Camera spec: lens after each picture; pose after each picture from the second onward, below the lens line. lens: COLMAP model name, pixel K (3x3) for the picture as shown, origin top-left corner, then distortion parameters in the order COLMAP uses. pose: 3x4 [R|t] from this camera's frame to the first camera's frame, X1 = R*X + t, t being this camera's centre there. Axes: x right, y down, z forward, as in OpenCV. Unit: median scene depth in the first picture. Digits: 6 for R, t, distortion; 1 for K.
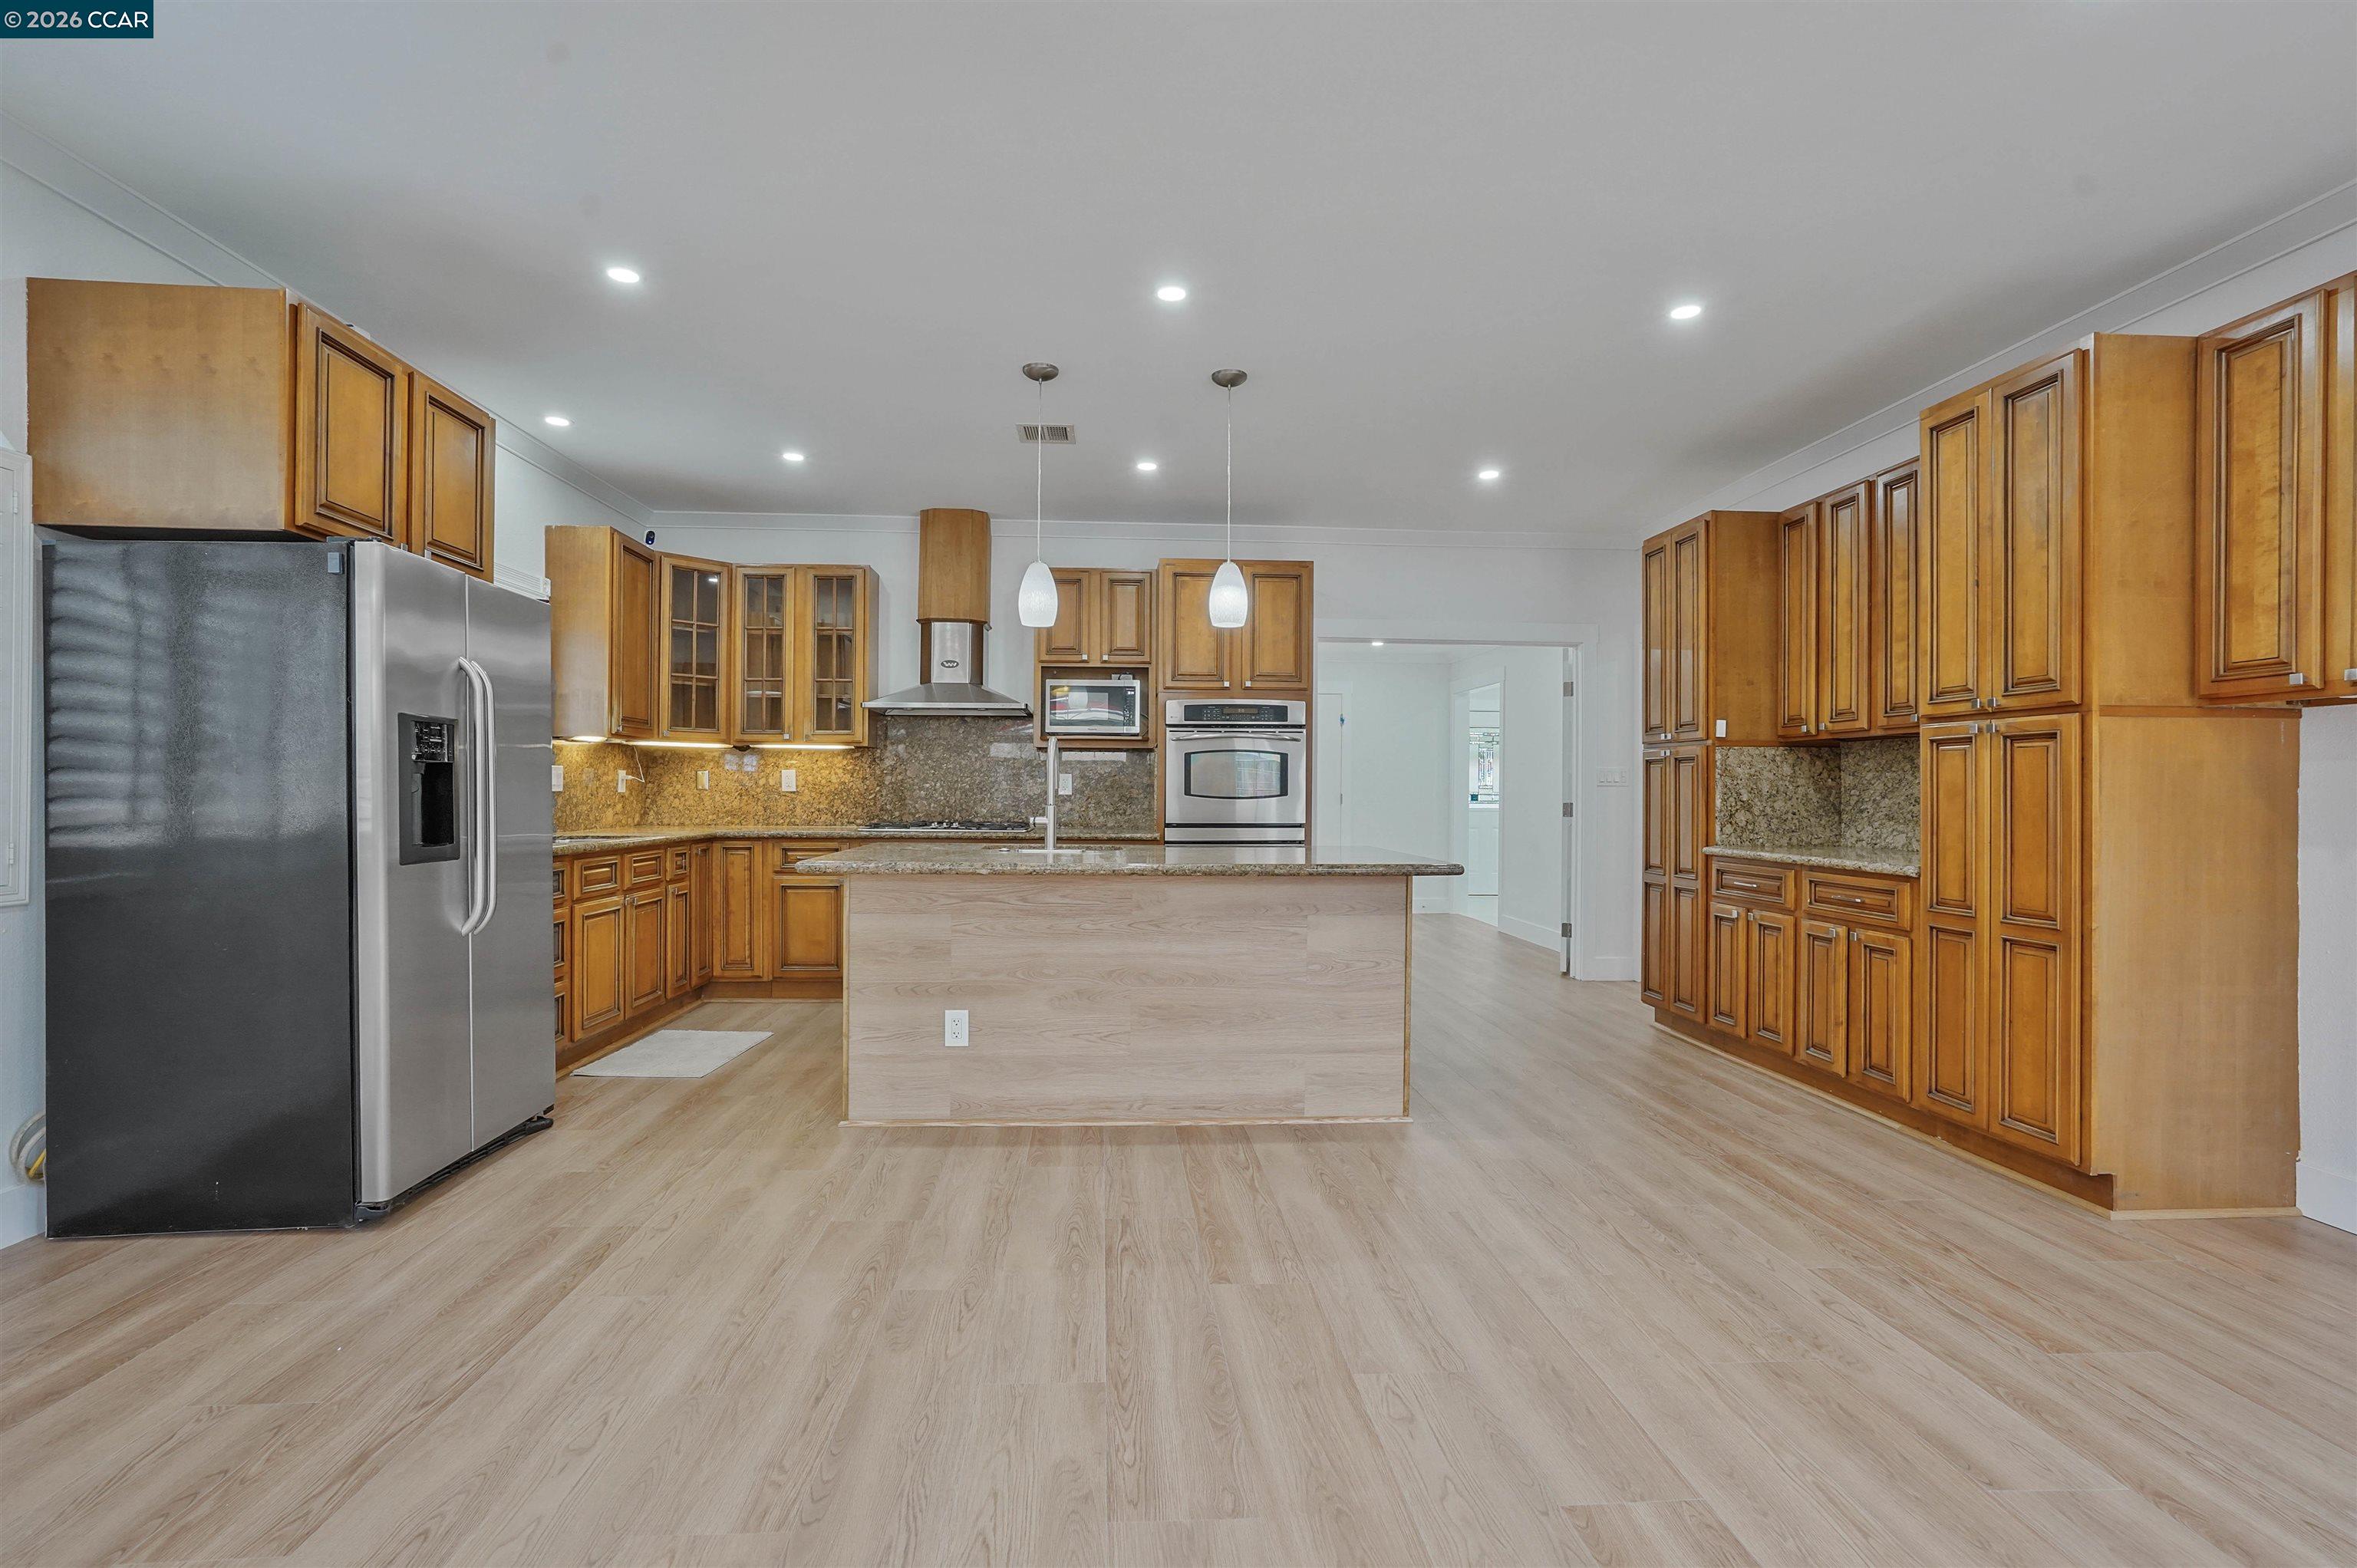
lens RADIAL K [[1072.7, 0, 1159.2], [0, 1072.7, 793.6], [0, 0, 1]] dist [-0.041947, 0.024689]
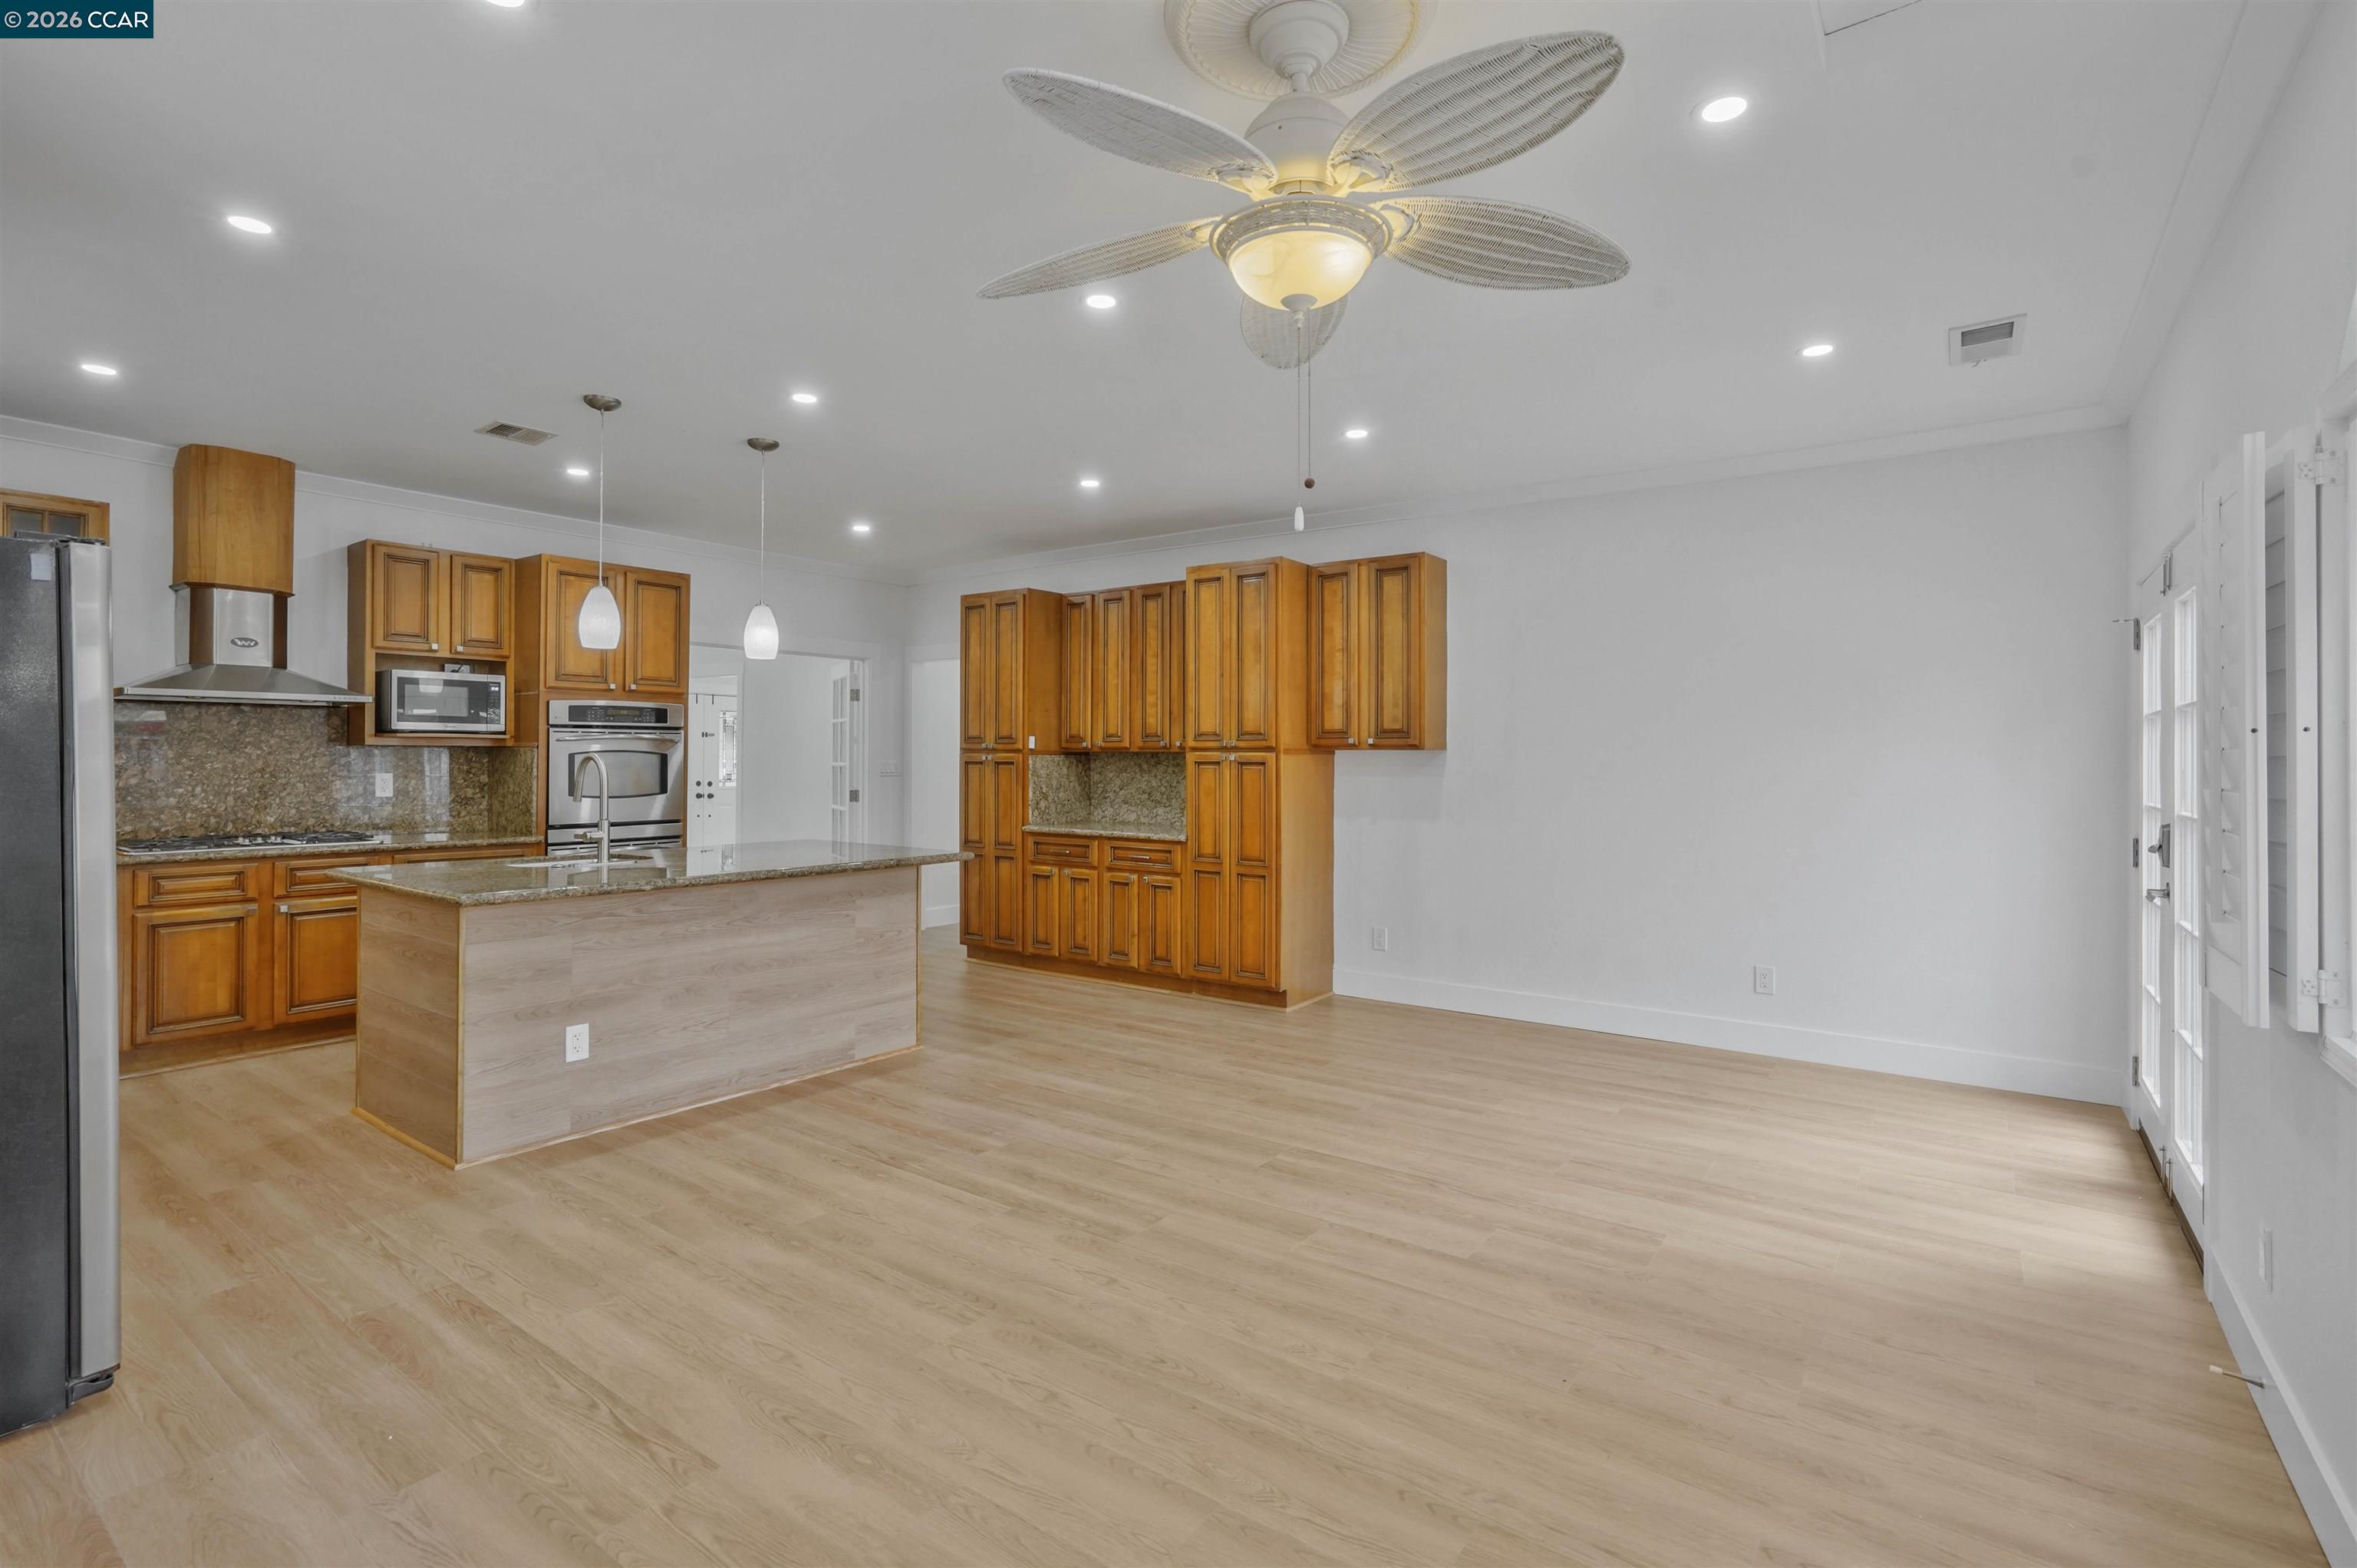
lens RADIAL K [[1102.9, 0, 1148.3], [0, 1102.9, 755.9], [0, 0, 1]] dist [-0.039927, 0.028844]
pose [[0.653126, -0.002325, 0.757245, -0.569872], [0.001659, 0.999997, 0.001640, -0.052960], [-0.757247, 0.000185, 0.653128, -0.095751]]
